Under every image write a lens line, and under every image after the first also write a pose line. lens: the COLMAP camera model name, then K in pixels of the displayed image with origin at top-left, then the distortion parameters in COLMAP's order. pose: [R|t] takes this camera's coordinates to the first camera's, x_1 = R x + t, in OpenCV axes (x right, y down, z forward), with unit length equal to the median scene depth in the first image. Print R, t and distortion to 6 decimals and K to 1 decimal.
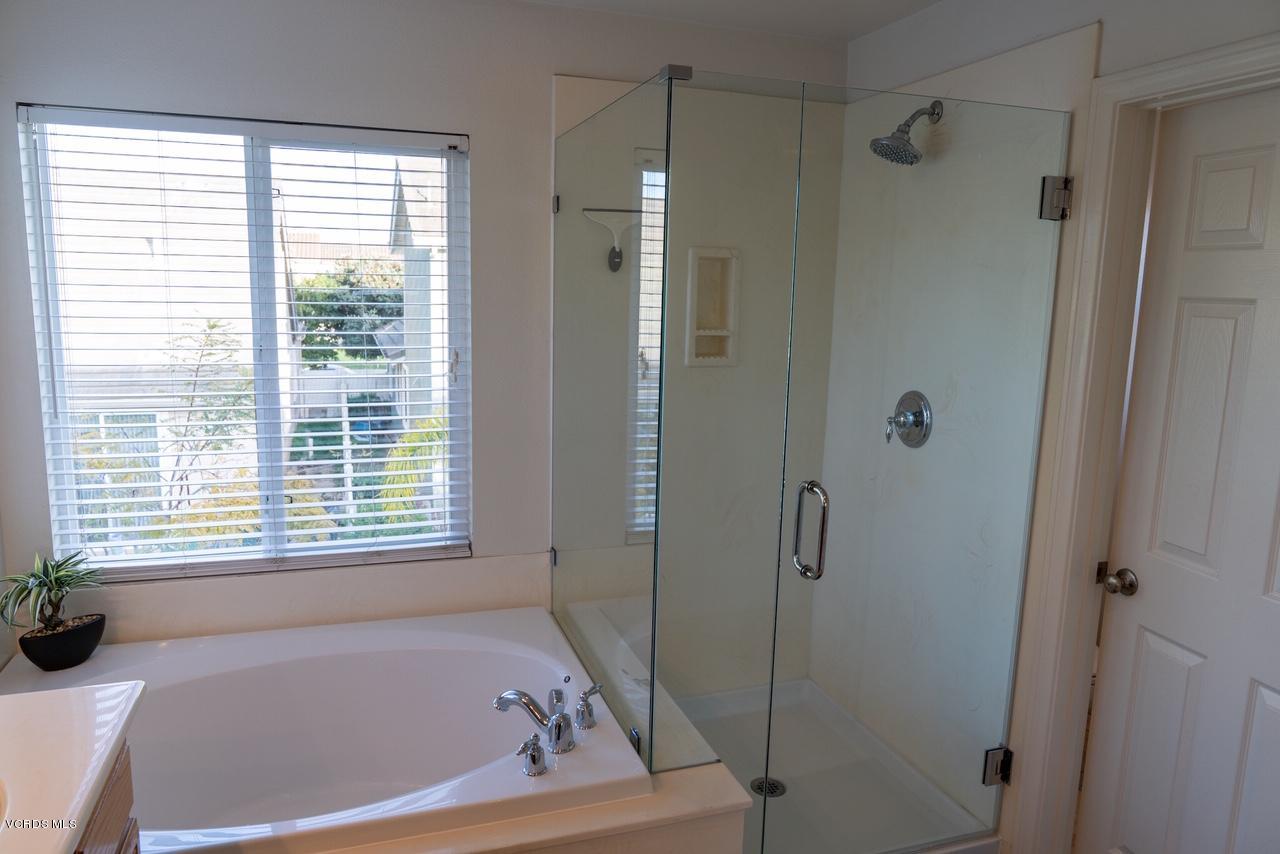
lens RADIAL K [[869.1, 0, 643.5], [0, 869.1, 423.2], [0, 0, 1]] dist [-0.037849, 0.022610]
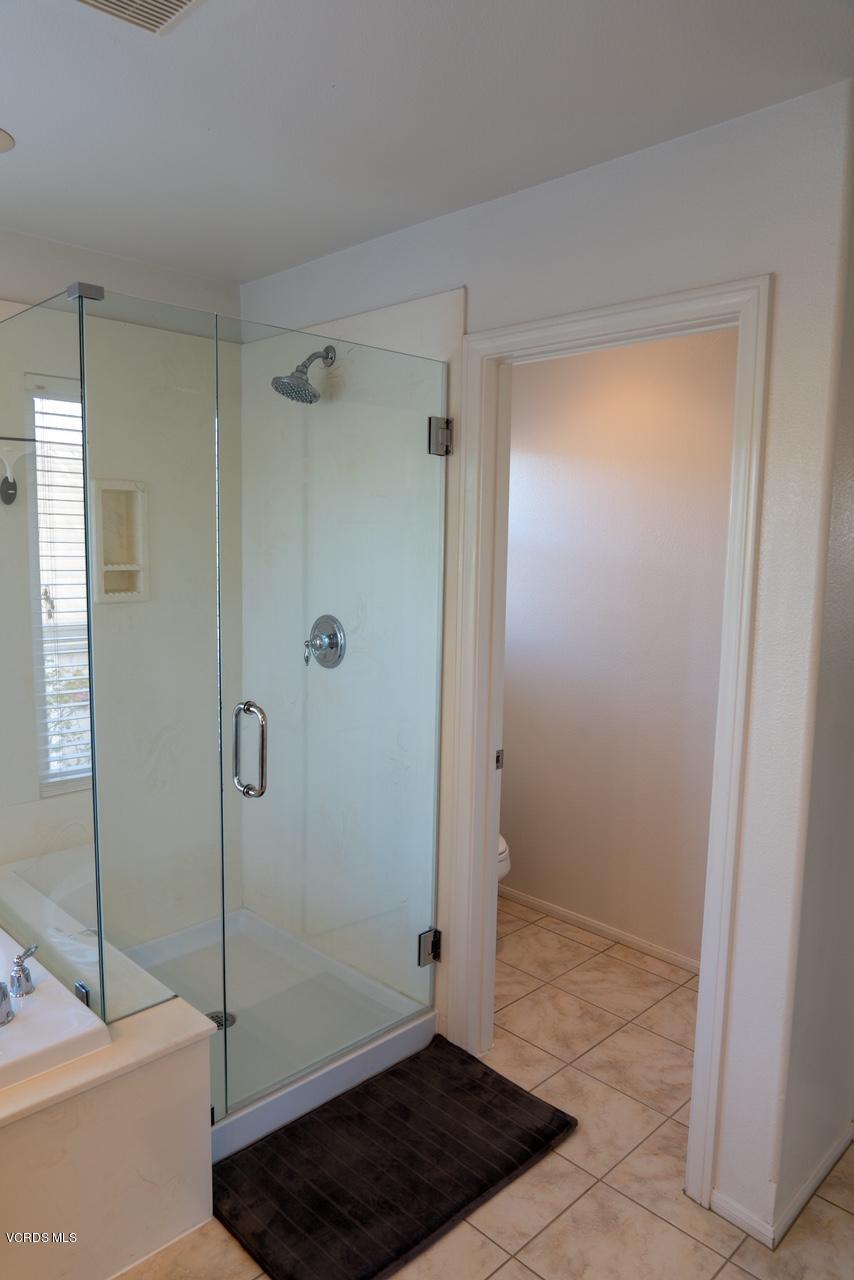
lens RADIAL K [[869.1, 0, 427.8], [0, 869.1, 644.3], [0, 0, 1]] dist [-0.037849, 0.022610]
pose [[0.899529, -0.064684, 0.432045, -0.042539], [0.076604, 0.997009, -0.010223, 0.020309], [-0.430092, 0.042293, 0.901794, -0.016985]]
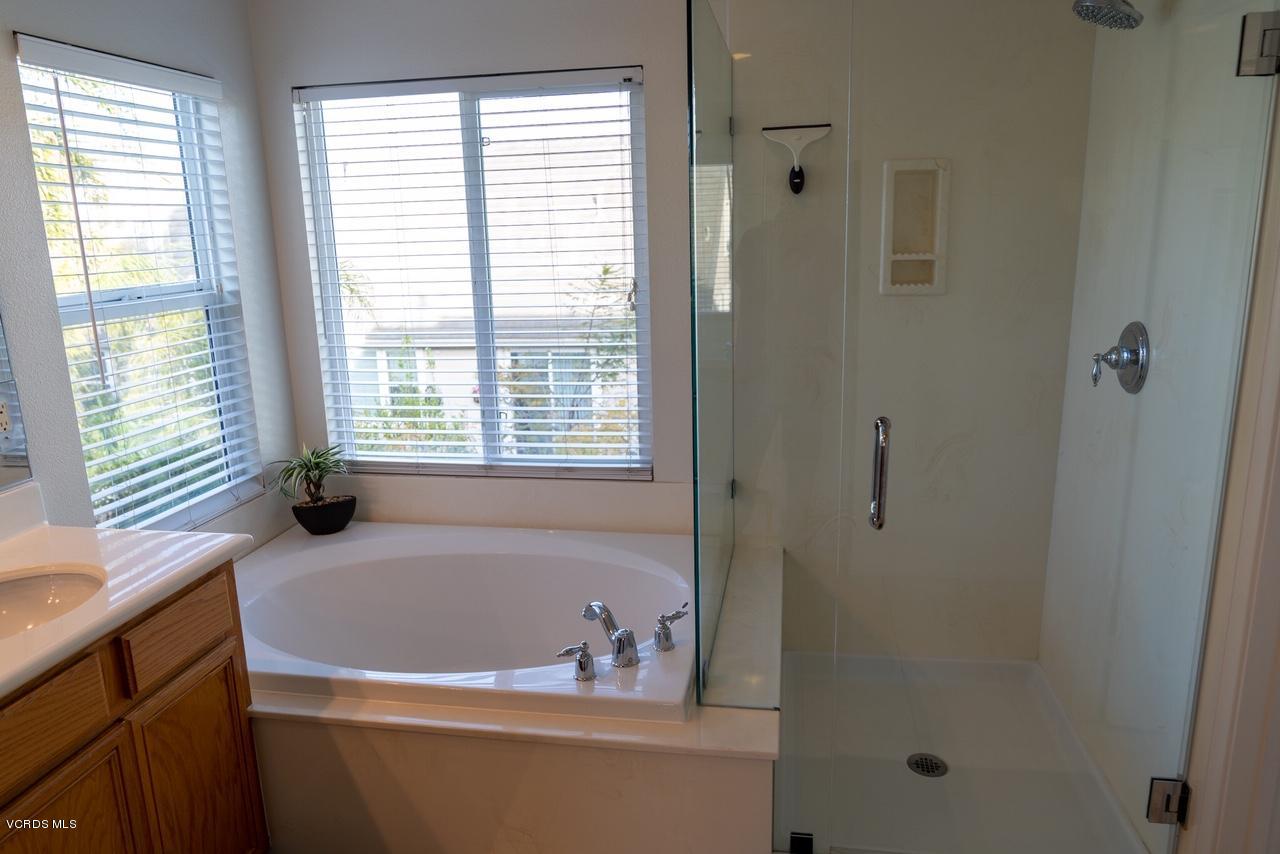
lens RADIAL K [[871.1, 0, 635.9], [0, 871.1, 426.9], [0, 0, 1]] dist [-0.027557, 0.007794]
pose [[0.874791, 0.061978, -0.480521, 0.318460], [-0.030299, 0.996841, 0.073413, 0.015222], [0.483553, -0.049661, 0.873905, 0.092182]]
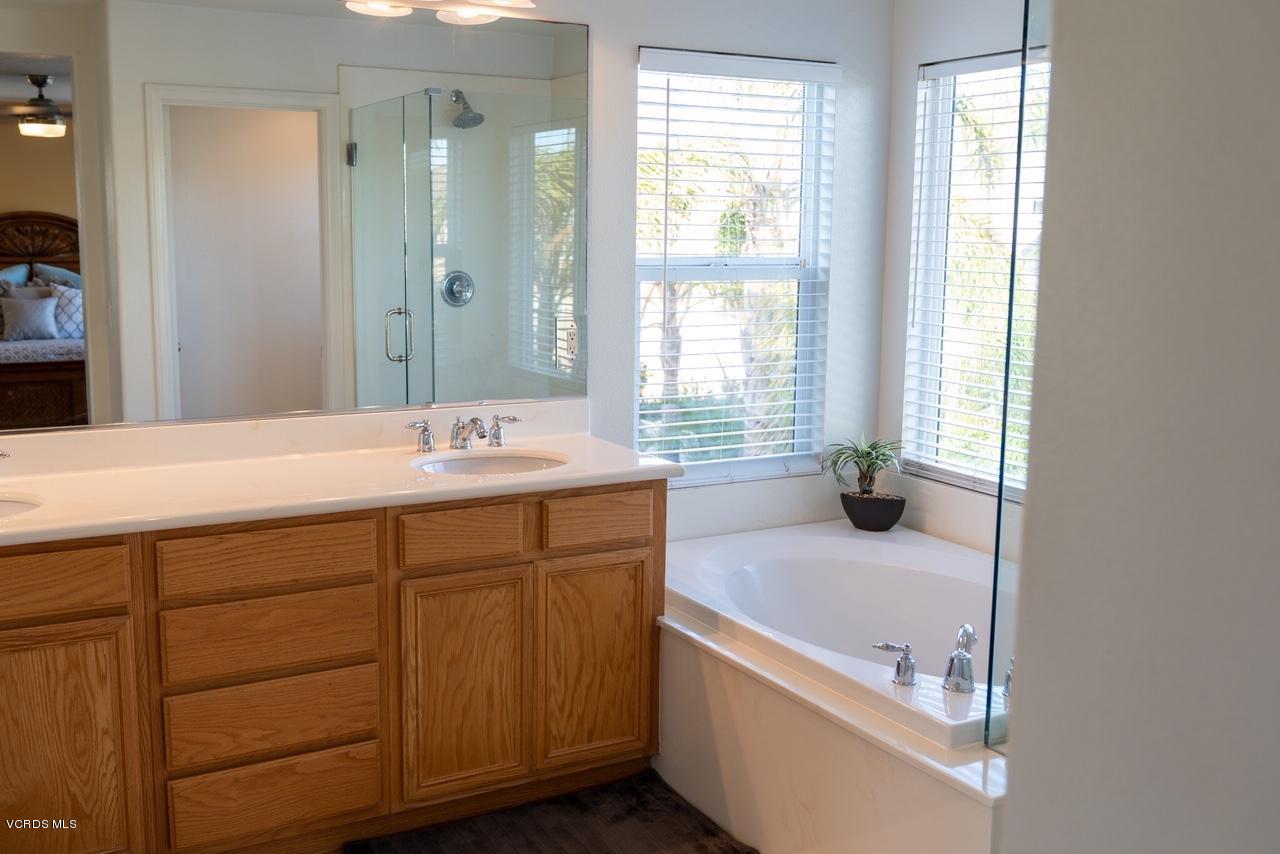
lens RADIAL K [[1264.4, 0, 640.0], [0, 1264.4, 427.0], [0, 0, 1]] dist [-0.010531, -0.000162]
pose [[0.183334, 0.131426, -0.974226, 0.907455], [-0.167718, 0.980675, 0.100735, 0.016338], [0.968638, 0.144927, 0.201834, 0.287653]]
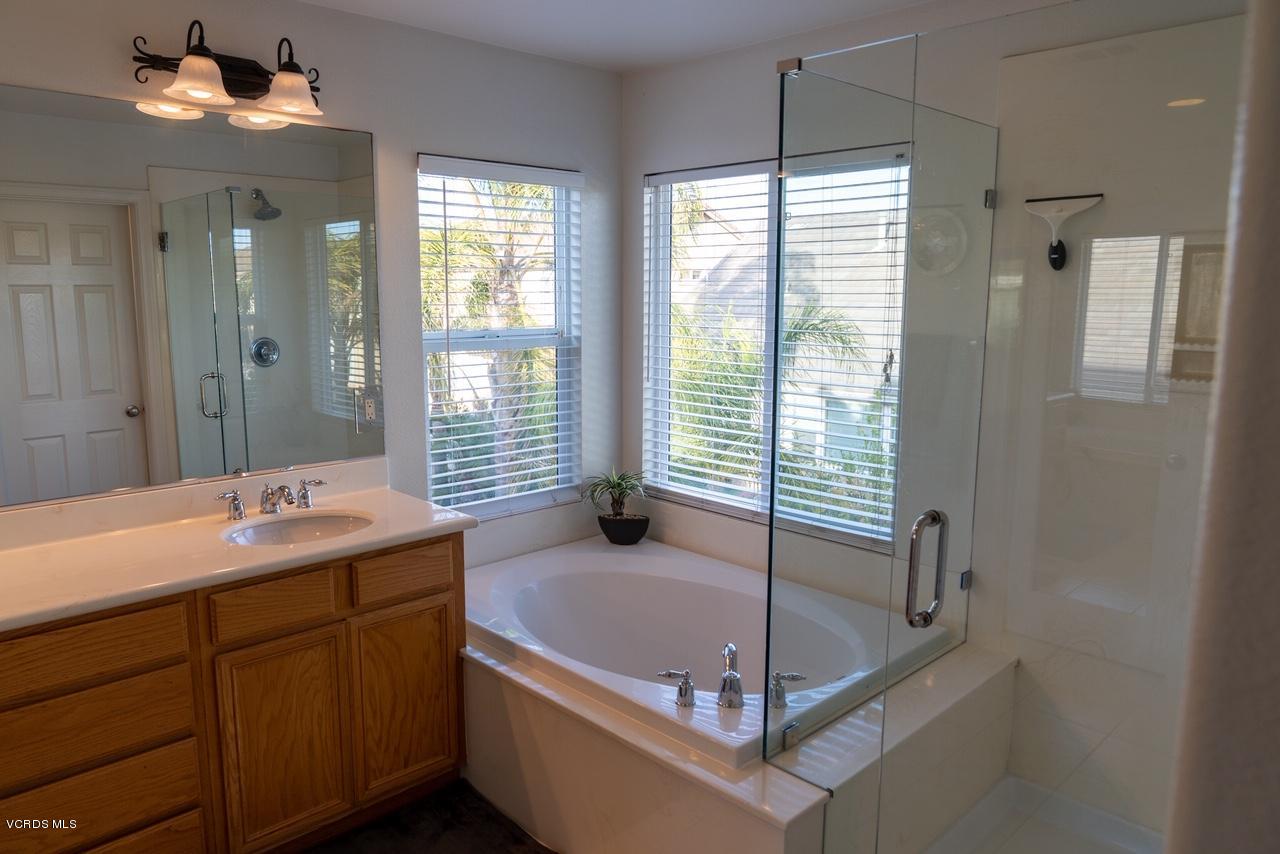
lens RADIAL K [[871.1, 0, 635.9], [0, 871.1, 426.9], [0, 0, 1]] dist [-0.027557, 0.007794]
pose [[0.425938, 0.118000, -0.897024, 0.641829], [-0.140837, 0.988020, 0.063096, -0.019150], [0.893724, 0.099459, 0.437454, 0.306221]]
